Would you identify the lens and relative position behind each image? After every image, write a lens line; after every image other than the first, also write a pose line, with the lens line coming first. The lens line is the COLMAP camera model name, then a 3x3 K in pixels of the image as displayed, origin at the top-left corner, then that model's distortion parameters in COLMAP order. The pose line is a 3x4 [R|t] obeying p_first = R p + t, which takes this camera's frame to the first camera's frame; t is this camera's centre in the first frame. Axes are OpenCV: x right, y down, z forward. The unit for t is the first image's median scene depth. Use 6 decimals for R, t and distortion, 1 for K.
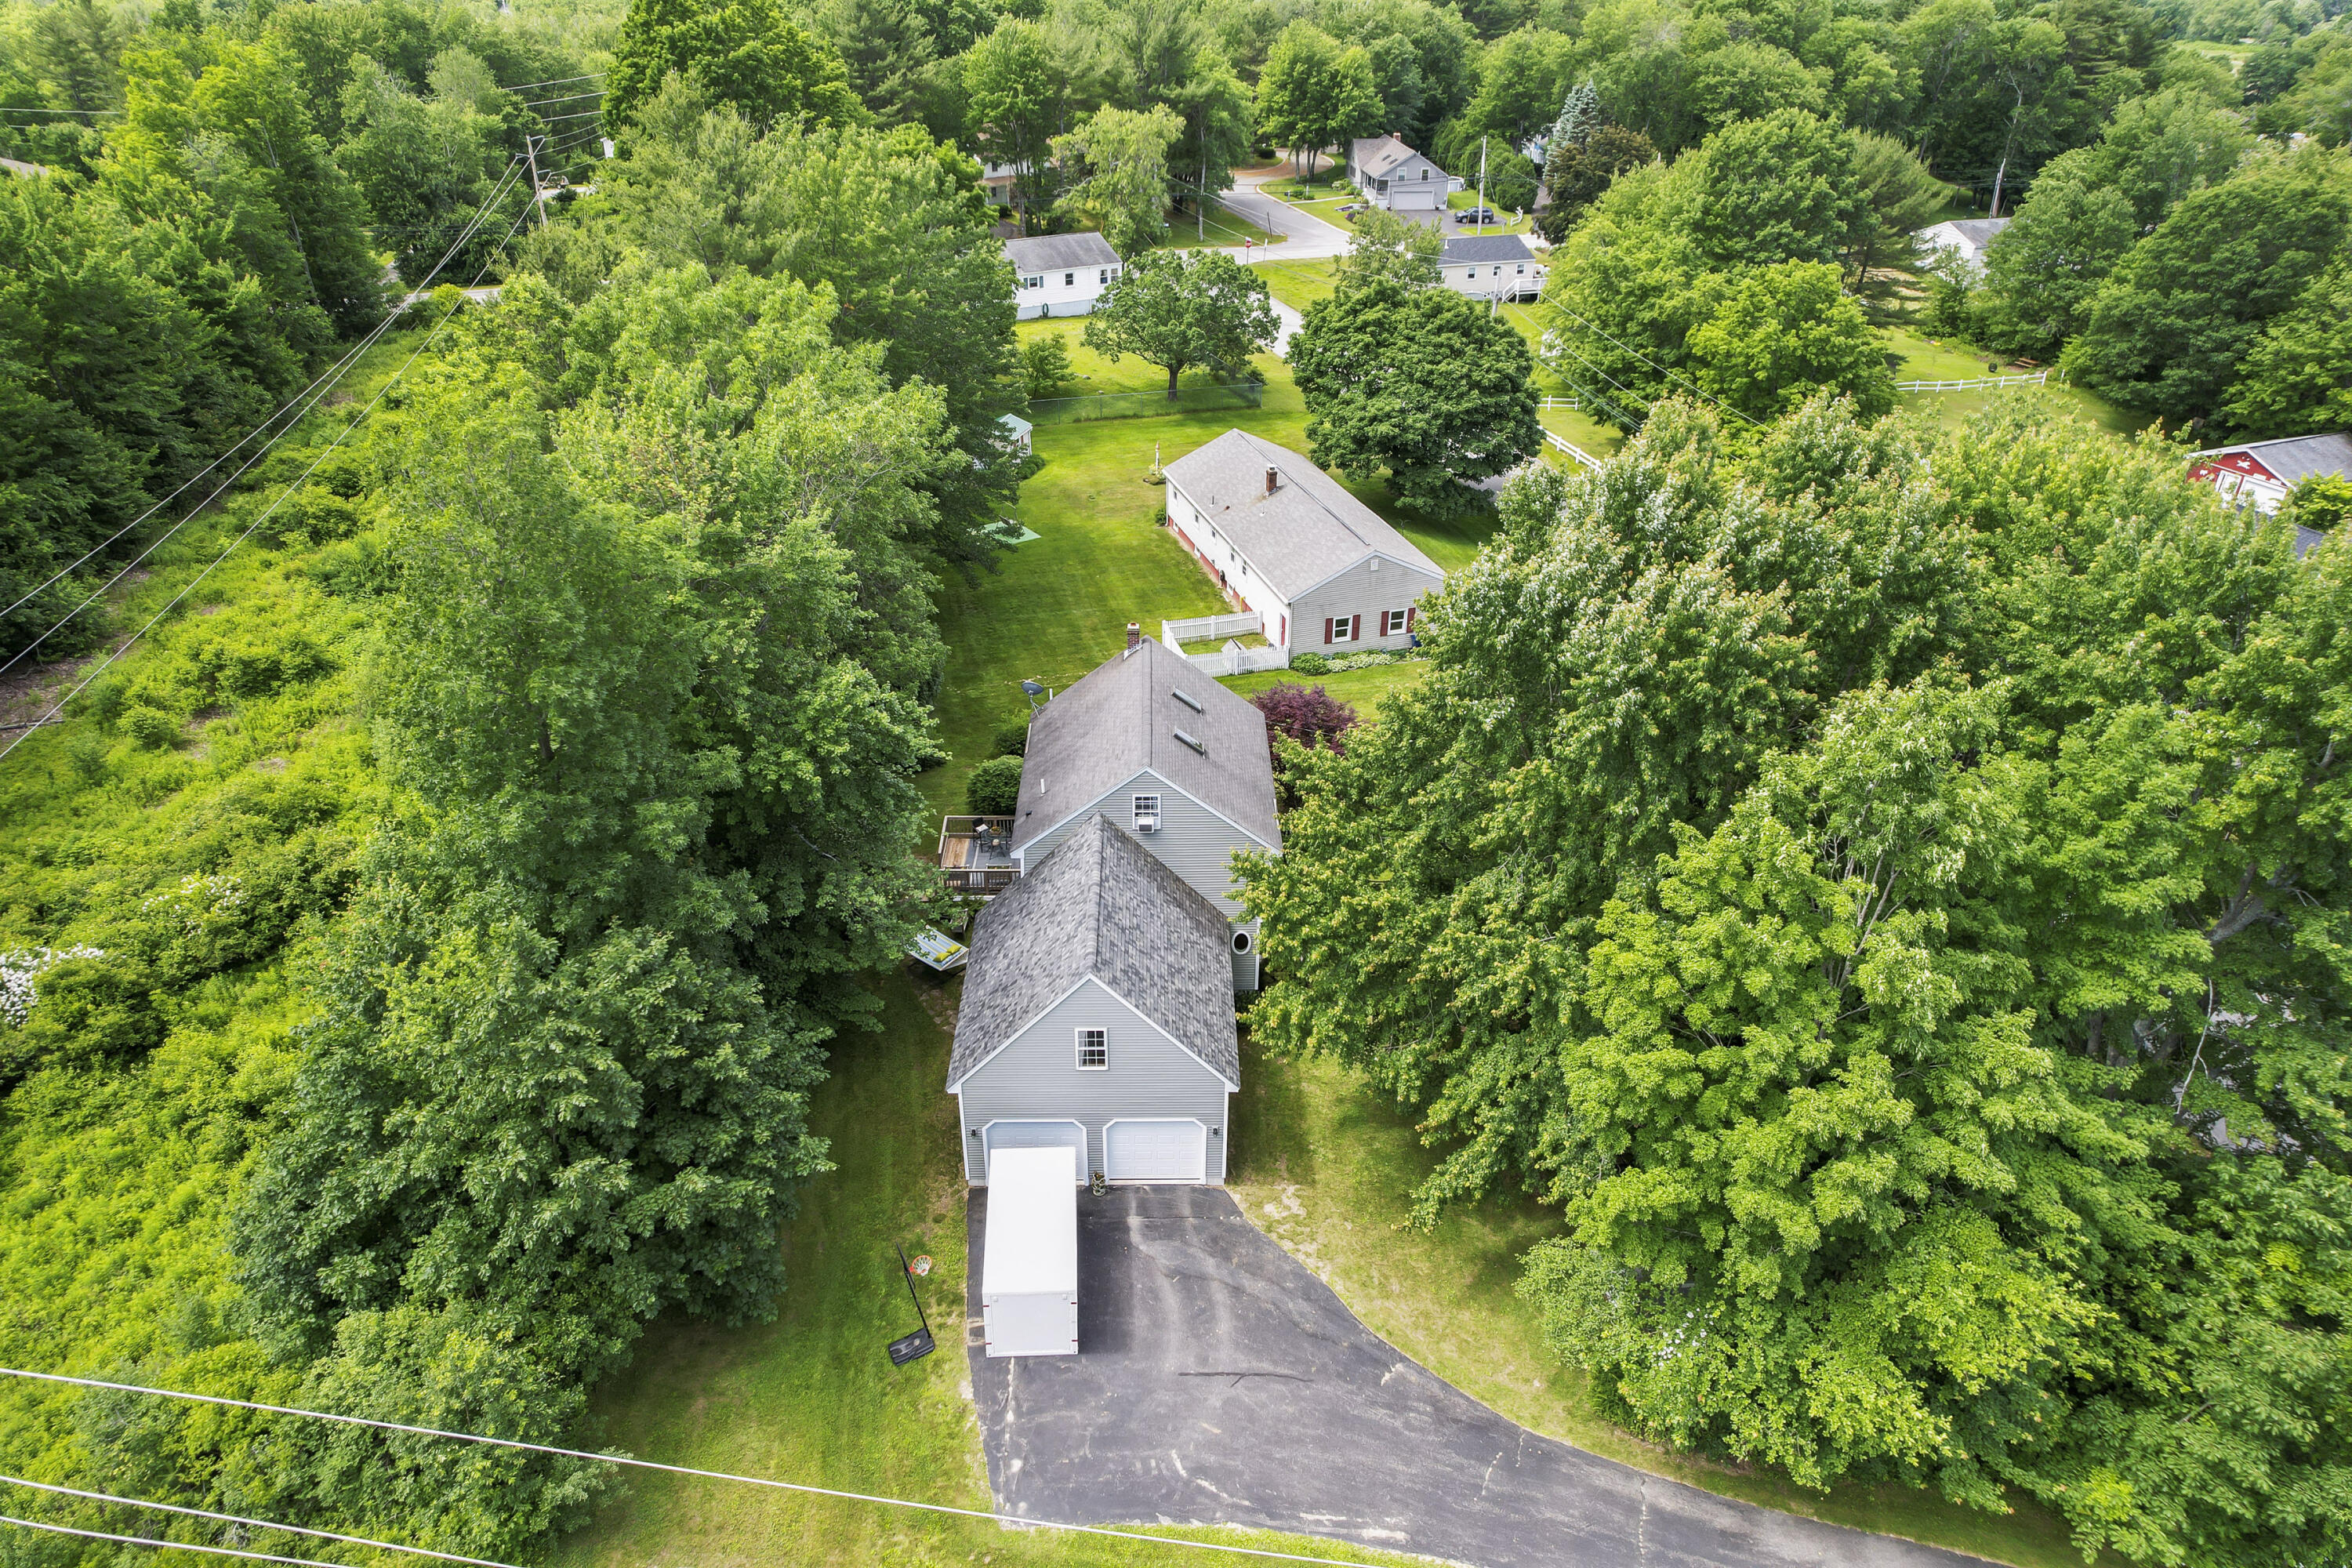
lens RADIAL K [[1459.7, 0, 1173.3], [0, 1459.7, 790.2], [0, 0, 1]] dist [-0.043696, -0.003194]
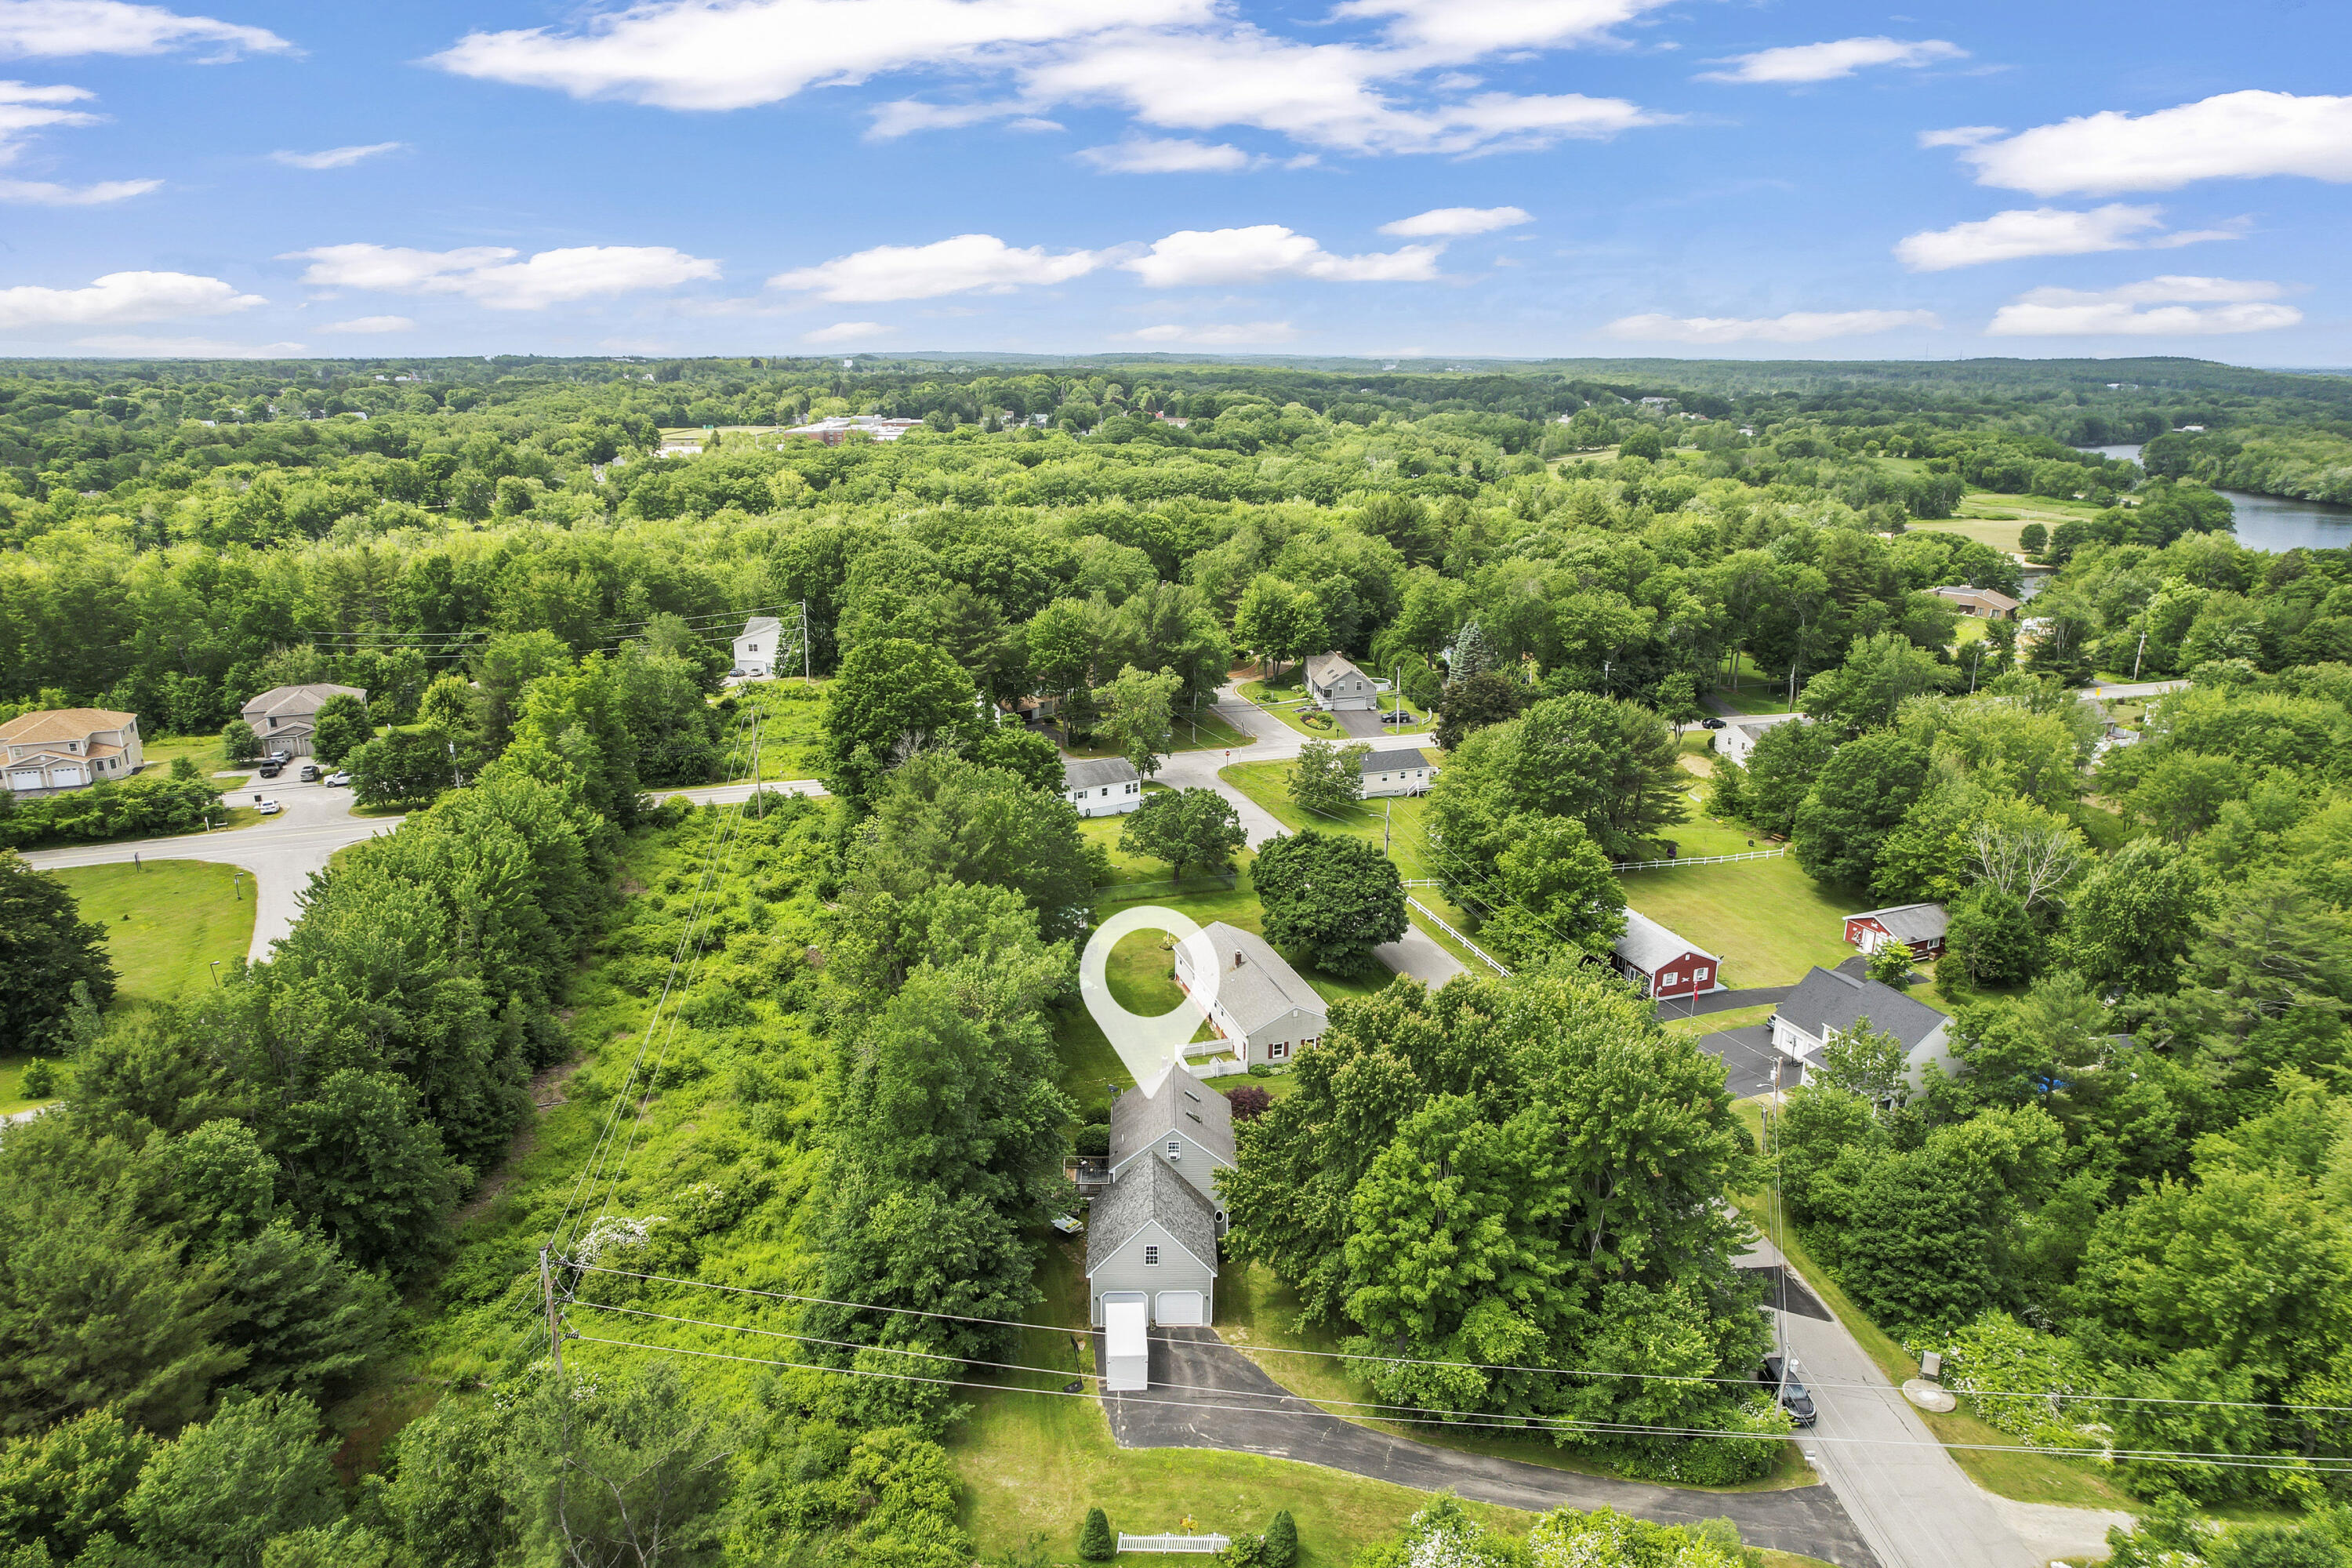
lens RADIAL K [[1459.7, 0, 1176.2], [0, 1459.7, 775.4], [0, 0, 1]] dist [-0.043696, -0.003194]
pose [[0.999967, 0.000310, 0.008058, -0.023725], [0.001800, 0.965470, -0.260508, 0.030189], [-0.007861, 0.260514, 0.965438, -0.881385]]
